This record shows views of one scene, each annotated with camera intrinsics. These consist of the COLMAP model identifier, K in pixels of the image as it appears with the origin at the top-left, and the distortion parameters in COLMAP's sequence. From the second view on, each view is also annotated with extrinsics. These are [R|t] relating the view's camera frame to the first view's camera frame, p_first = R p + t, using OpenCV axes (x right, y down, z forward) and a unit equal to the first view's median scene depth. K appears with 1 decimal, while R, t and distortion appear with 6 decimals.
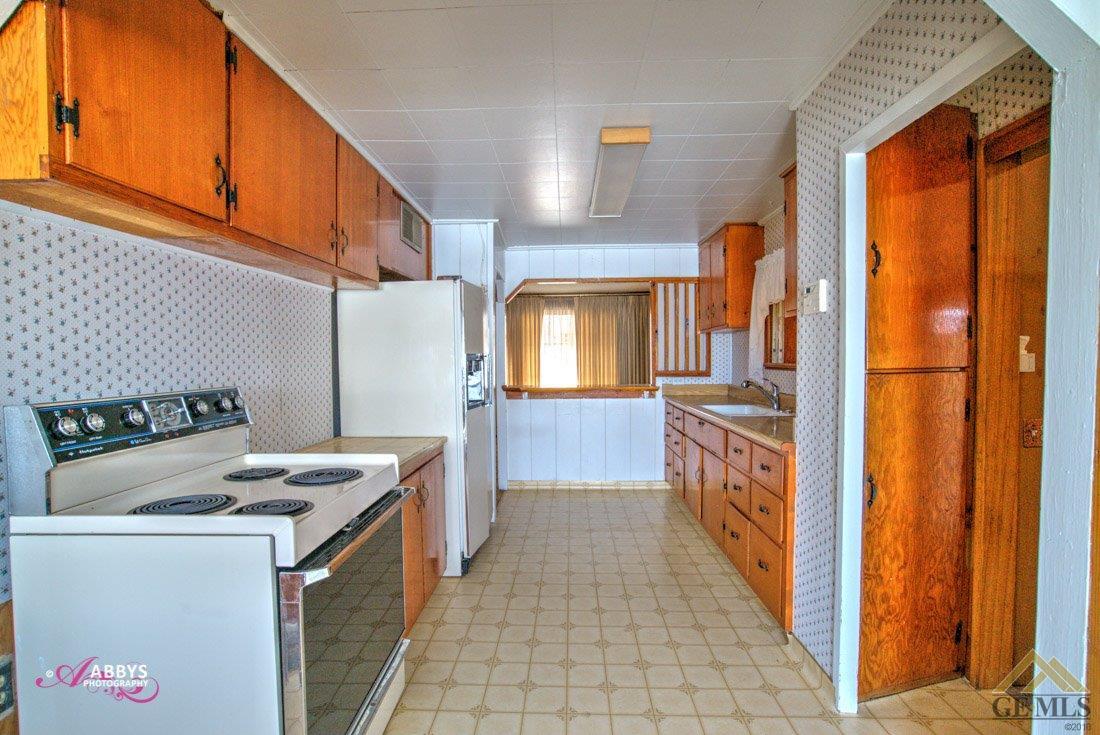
lens RADIAL K [[515.2, 0, 554.9], [0, 515.2, 373.4], [0, 0, 1]] dist [-0.034109, 0.000717]
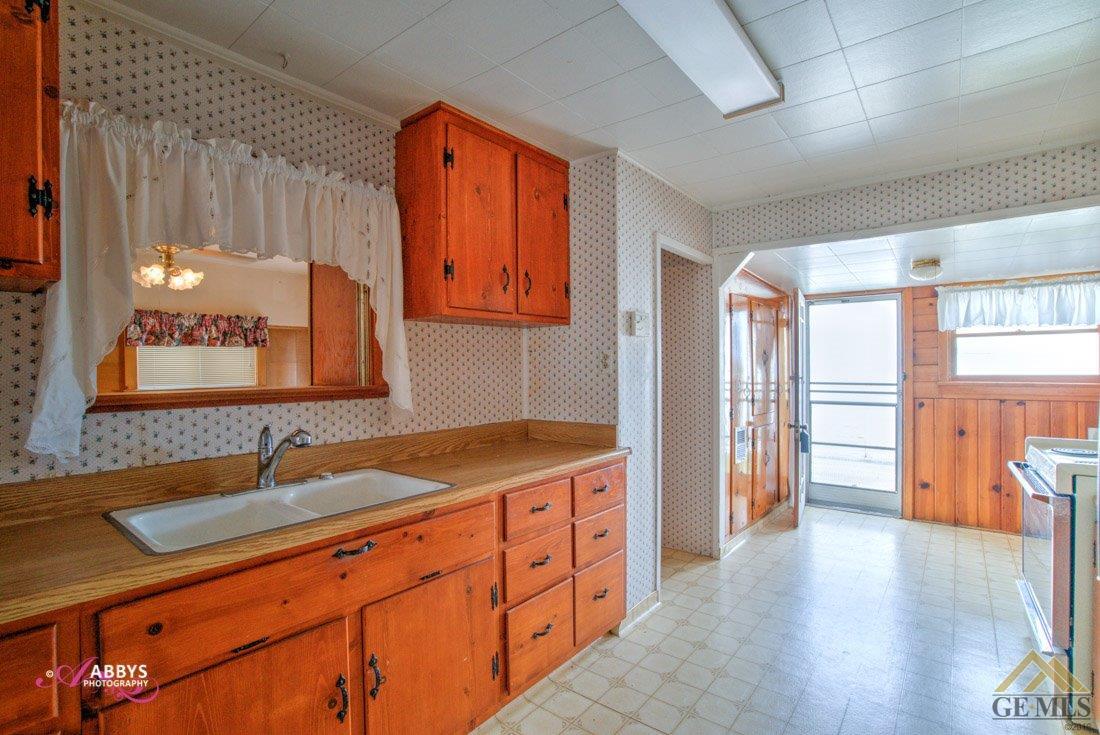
lens RADIAL K [[515.2, 0, 554.9], [0, 515.2, 373.4], [0, 0, 1]] dist [-0.034109, 0.000717]
pose [[-0.792488, 0.005869, 0.609859, -0.043733], [0.031118, 0.999040, 0.030822, -0.029038], [-0.609093, 0.043404, -0.791910, 0.871227]]
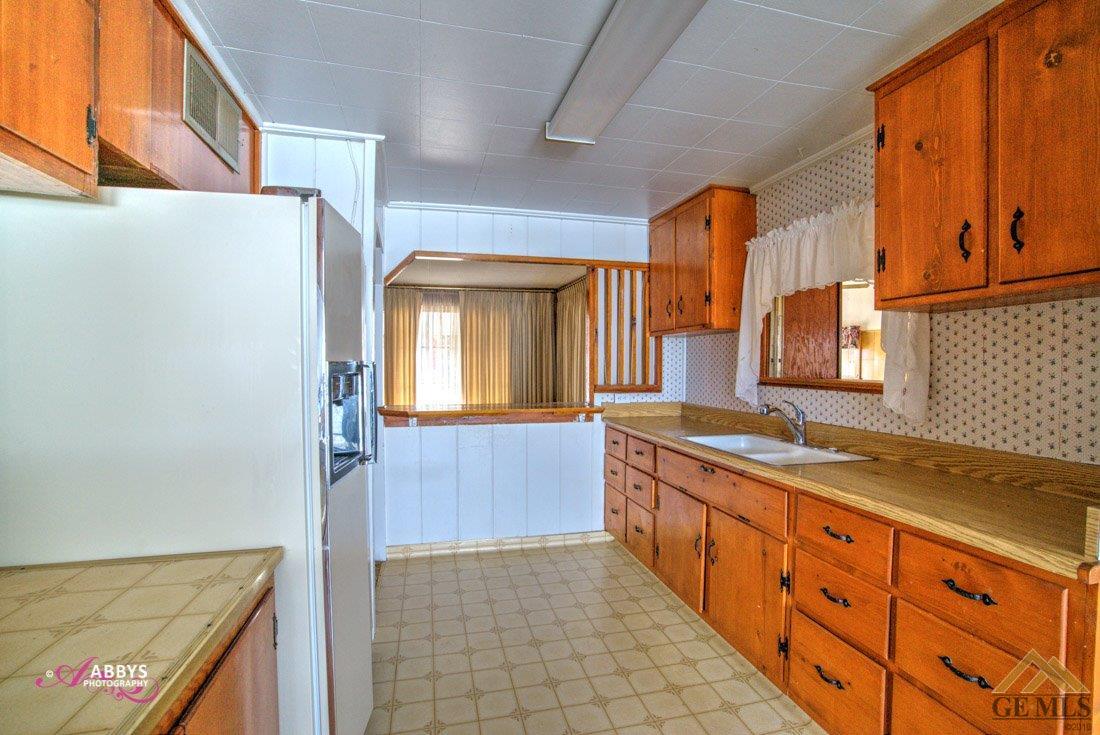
lens RADIAL K [[515.2, 0, 554.9], [0, 515.2, 373.4], [0, 0, 1]] dist [-0.034109, 0.000717]
pose [[0.964532, 0.004862, 0.263922, -0.057199], [-0.002252, 0.999946, -0.010189, -0.014052], [-0.263957, 0.009234, 0.964490, 0.293027]]
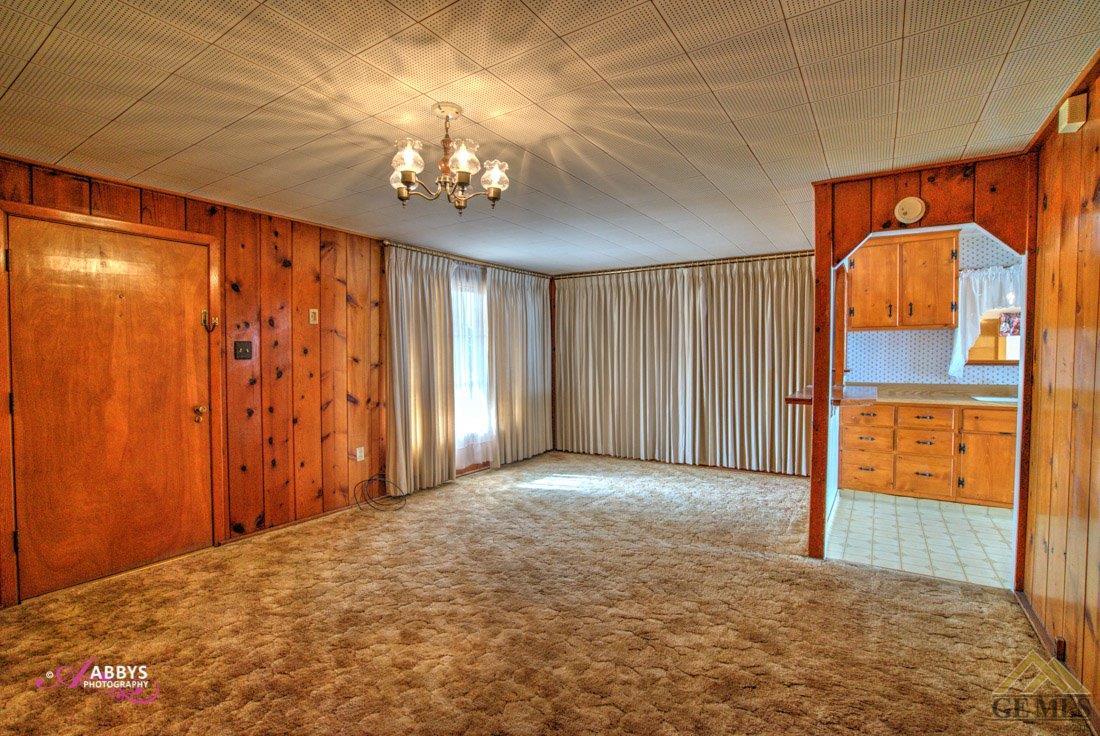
lens RADIAL K [[503.9, 0, 550.0], [0, 503.9, 368.0], [0, 0, 1]] dist [-0.033466, 0.000066]
pose [[0.531500, -0.017265, 0.846882, -0.824236], [0.026480, 0.999642, 0.003761, -0.024637], [-0.846644, 0.020427, 0.531767, 0.973983]]
